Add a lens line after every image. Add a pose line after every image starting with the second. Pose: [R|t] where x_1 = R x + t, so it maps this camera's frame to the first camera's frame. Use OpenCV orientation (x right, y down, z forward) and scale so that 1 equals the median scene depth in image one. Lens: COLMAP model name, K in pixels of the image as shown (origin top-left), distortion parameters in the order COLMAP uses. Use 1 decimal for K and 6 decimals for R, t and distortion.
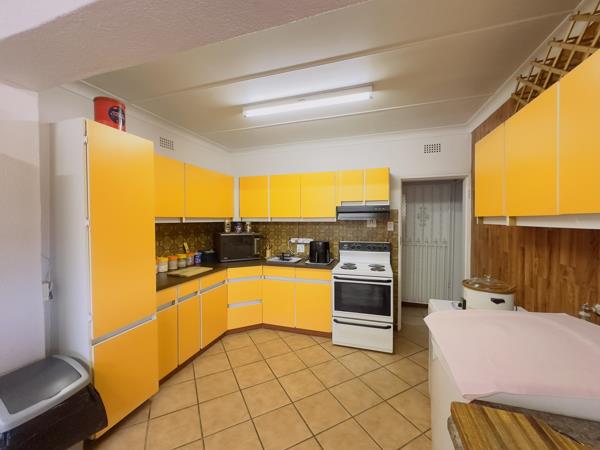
lens RADIAL K [[240.6, 0, 301.2], [0, 240.6, 223.2], [0, 0, 1]] dist [0.004061, -0.000006]
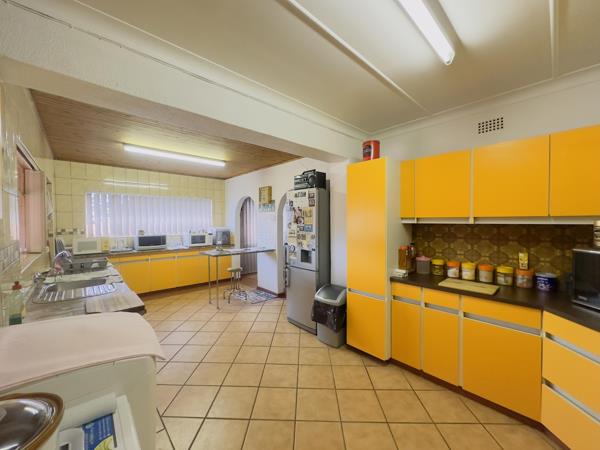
lens RADIAL K [[240.6, 0, 302.9], [0, 240.6, 225.3], [0, 0, 1]] dist [0.004061, -0.000006]
pose [[-0.490146, 0.022077, -0.871361, 0.409174], [-0.006209, 0.999565, 0.028818, -0.014978], [0.871618, 0.019535, -0.489796, 0.757158]]
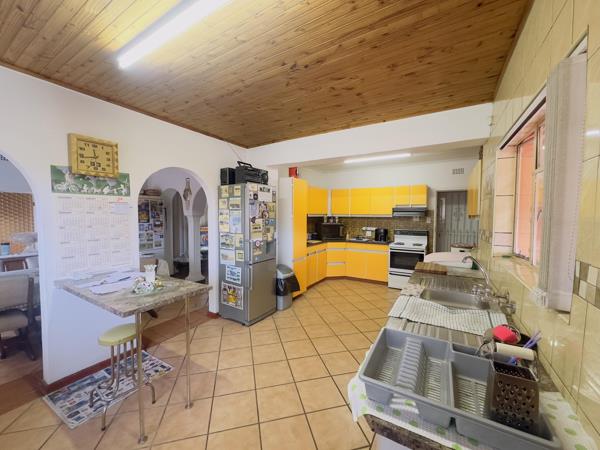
lens RADIAL K [[240.6, 0, 298.3], [0, 240.6, 224.4], [0, 0, 1]] dist [0.004061, -0.000006]
pose [[0.970585, 0.018714, -0.240031, -0.082521], [-0.012236, 0.999520, 0.028450, 0.004740], [0.240448, -0.024676, 0.970348, -0.754919]]
